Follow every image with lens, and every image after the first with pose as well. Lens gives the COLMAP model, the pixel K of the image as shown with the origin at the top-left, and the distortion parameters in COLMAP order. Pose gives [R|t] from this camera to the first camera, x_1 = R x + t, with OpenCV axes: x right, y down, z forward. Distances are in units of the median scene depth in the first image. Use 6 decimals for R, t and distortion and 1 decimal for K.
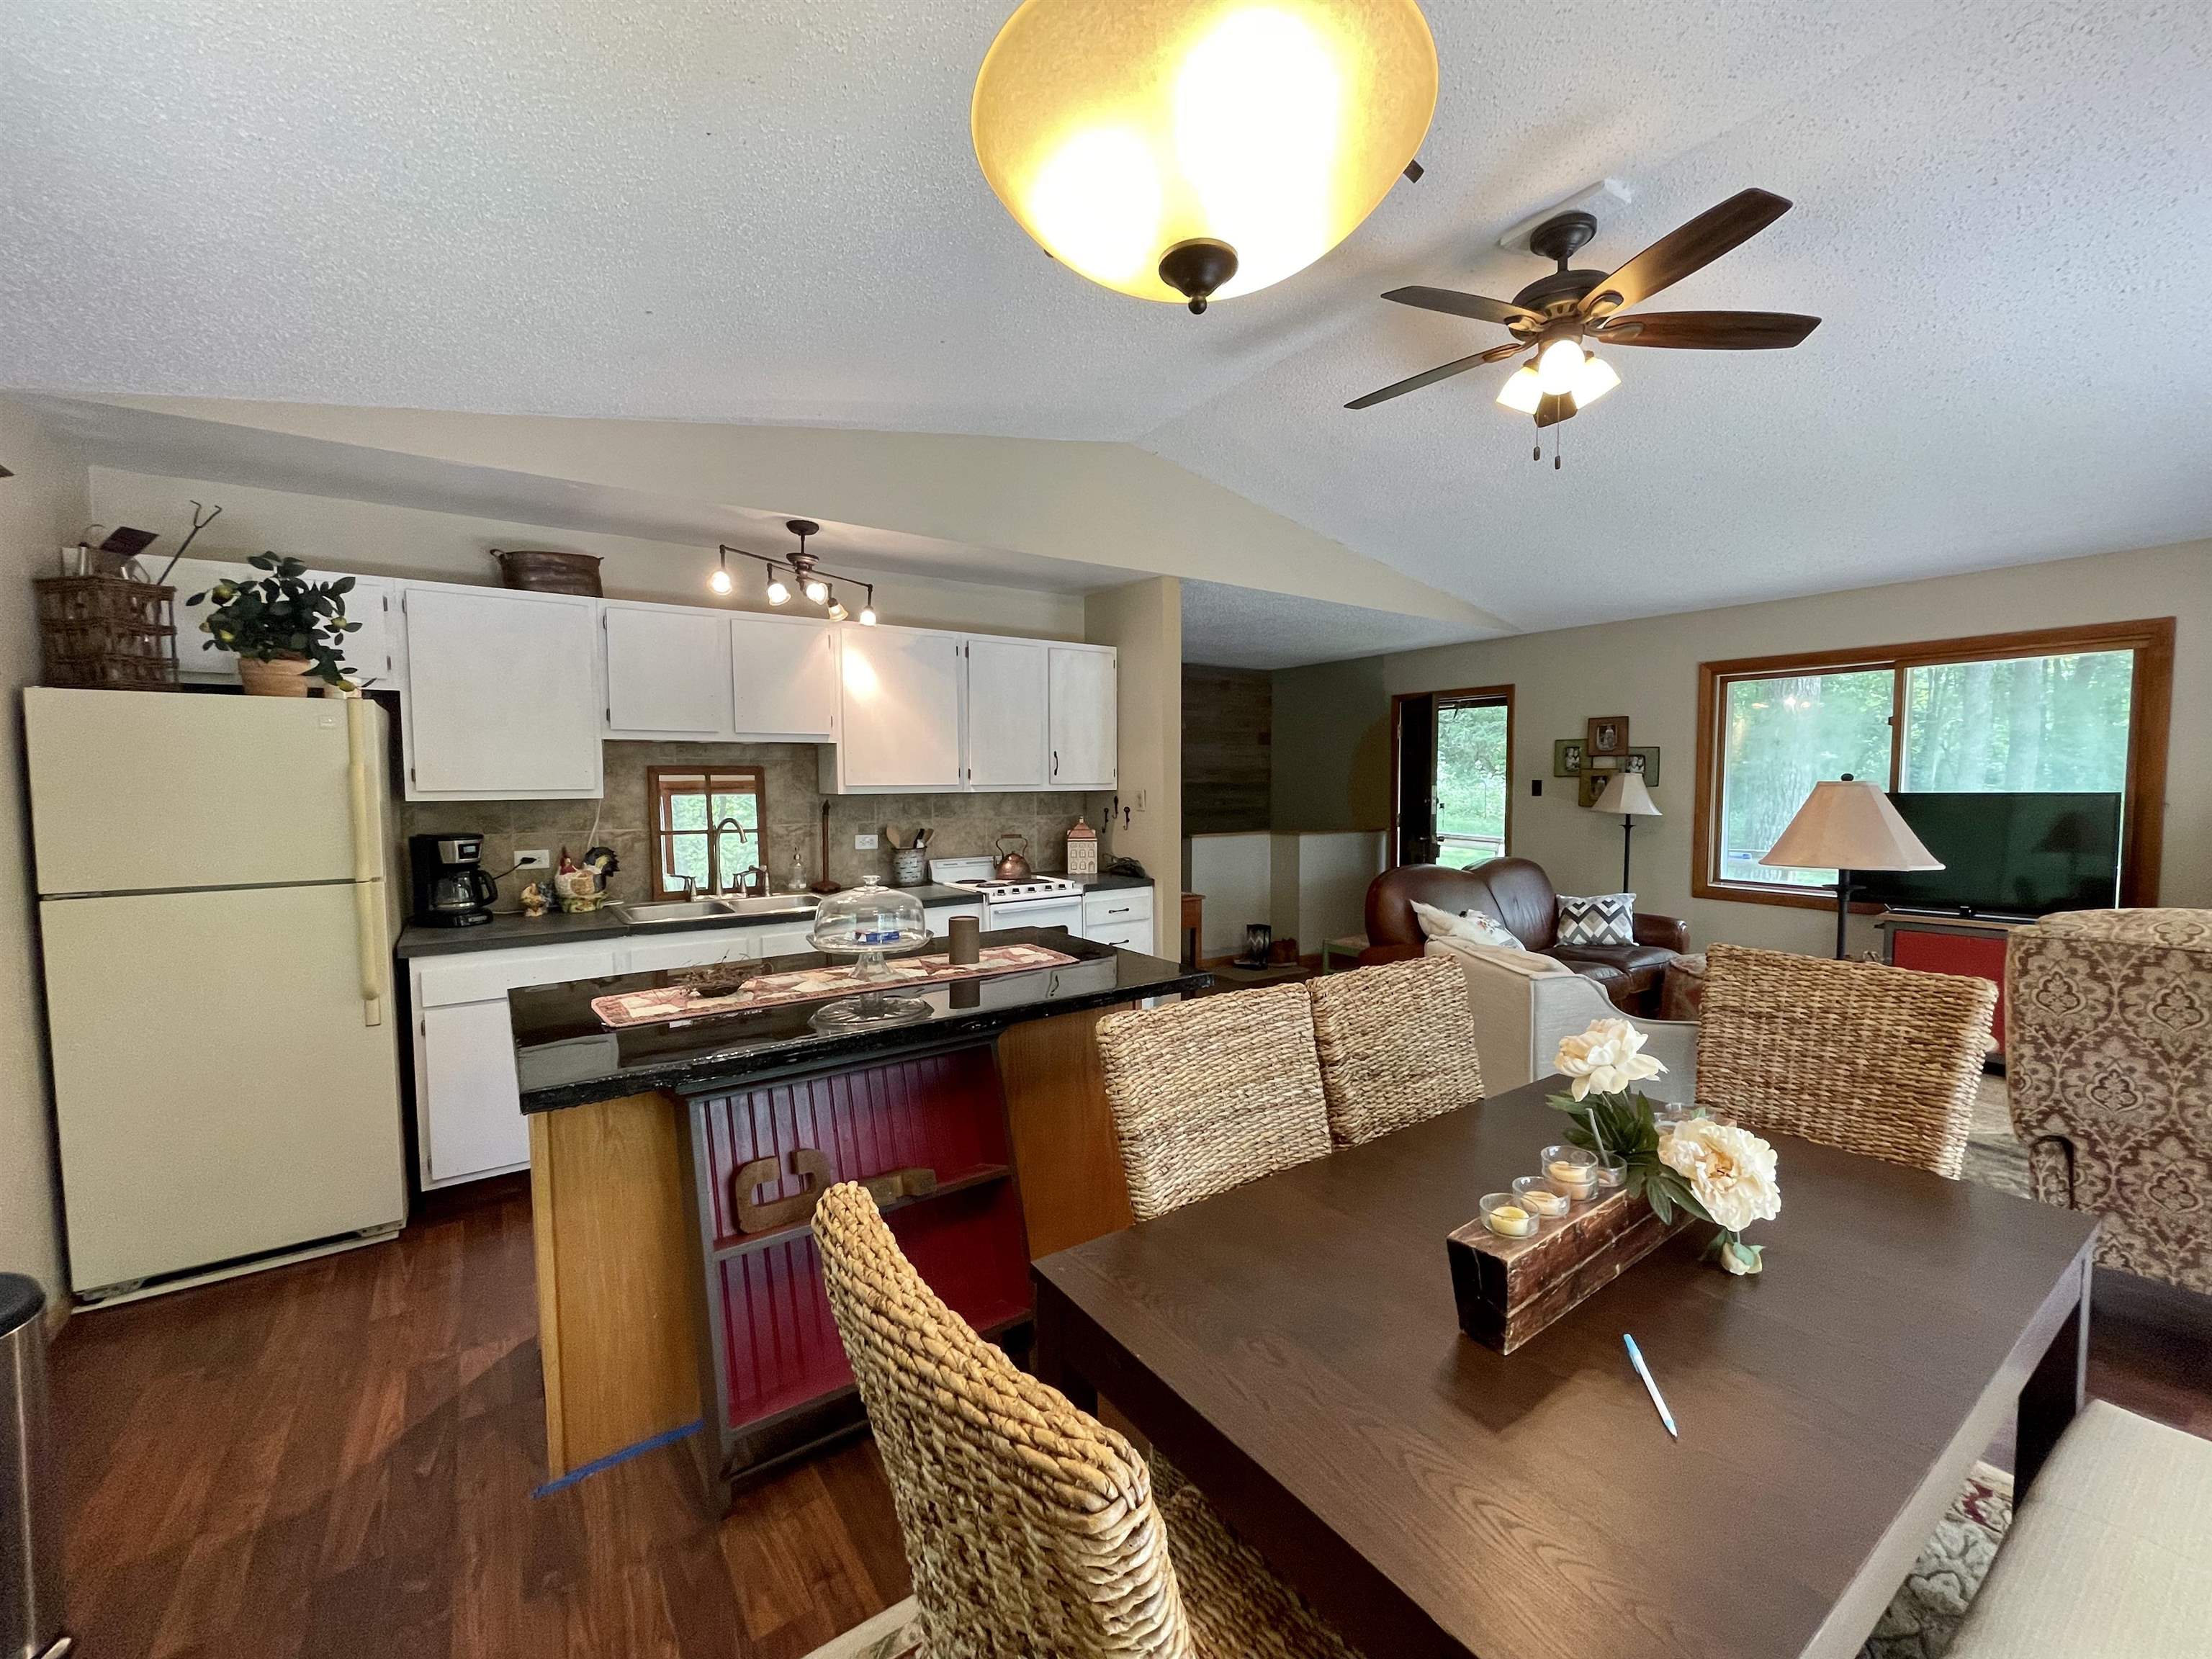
lens RADIAL K [[890.0, 0, 1093.2], [0, 890.0, 828.9], [0, 0, 1]] dist [-0.001878, 0.001058]
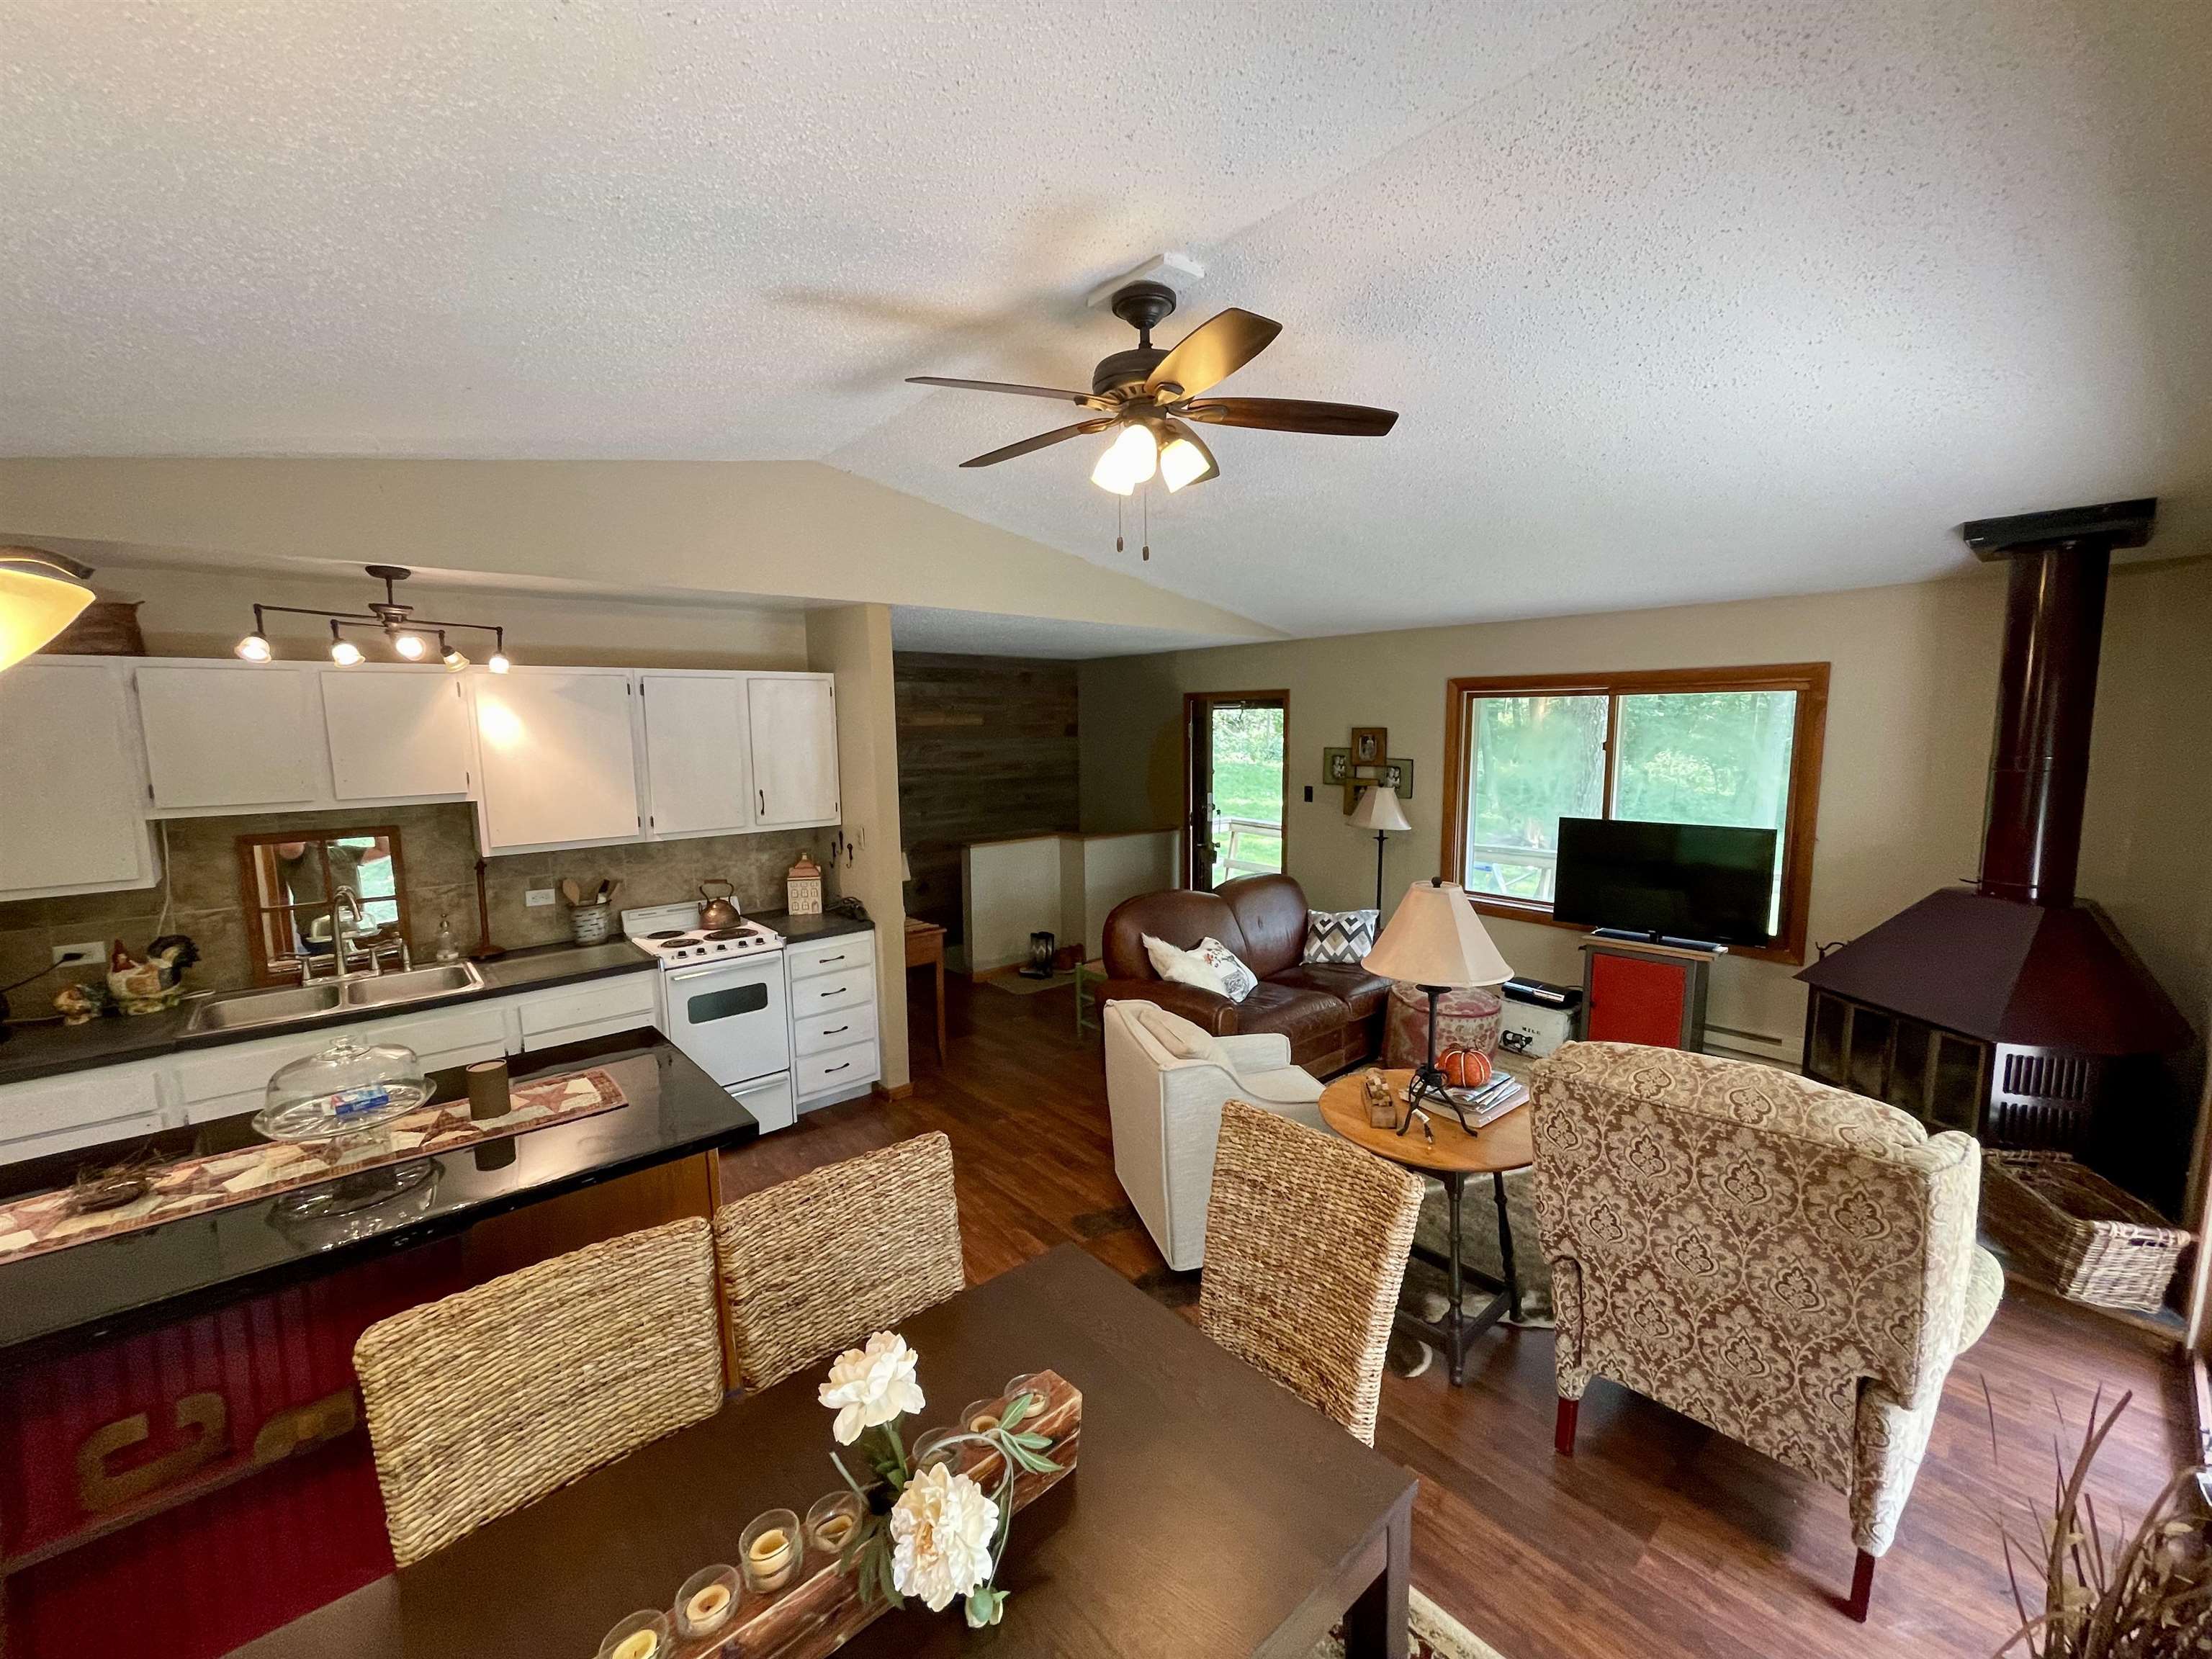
lens RADIAL K [[890.0, 0, 1088.9], [0, 890.0, 830.4], [0, 0, 1]] dist [-0.001878, 0.001058]
pose [[0.994438, -0.018144, 0.103744, 0.233286], [0.011348, 0.997773, 0.065724, -0.118616], [-0.104706, -0.064182, 0.992430, 0.037745]]
